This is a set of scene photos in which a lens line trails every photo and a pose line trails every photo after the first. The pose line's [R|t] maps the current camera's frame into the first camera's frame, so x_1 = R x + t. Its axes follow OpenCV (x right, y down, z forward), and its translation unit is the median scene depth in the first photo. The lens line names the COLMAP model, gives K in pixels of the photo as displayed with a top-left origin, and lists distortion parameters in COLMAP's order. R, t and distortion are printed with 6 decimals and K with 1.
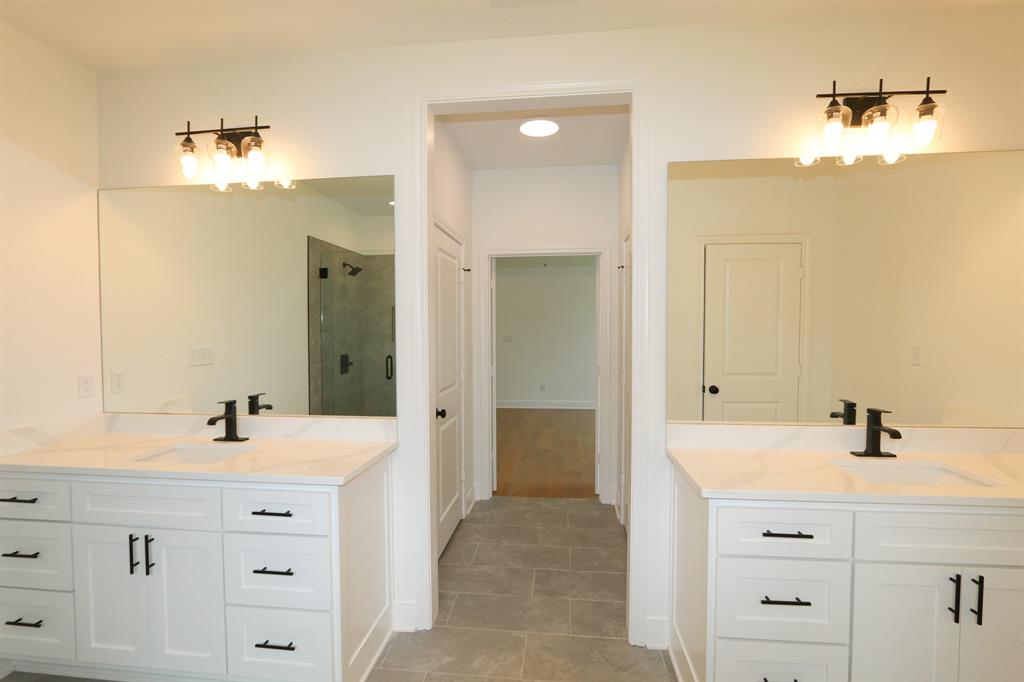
lens RADIAL K [[471.8, 0, 509.3], [0, 471.8, 343.2], [0, 0, 1]] dist [-0.013284, 0.000156]
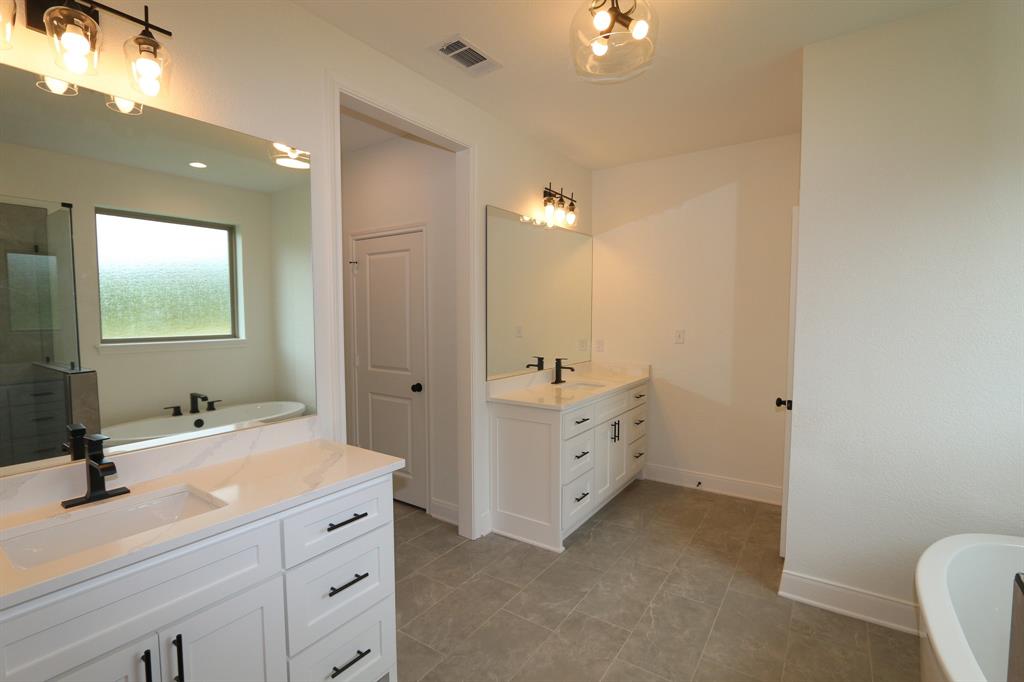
lens RADIAL K [[471.8, 0, 509.3], [0, 471.8, 343.2], [0, 0, 1]] dist [-0.013284, 0.000156]
pose [[0.481556, -0.054083, 0.874745, -0.968593], [0.028756, 0.998532, 0.045906, -0.018195], [-0.875943, 0.003047, 0.482404, 0.229010]]
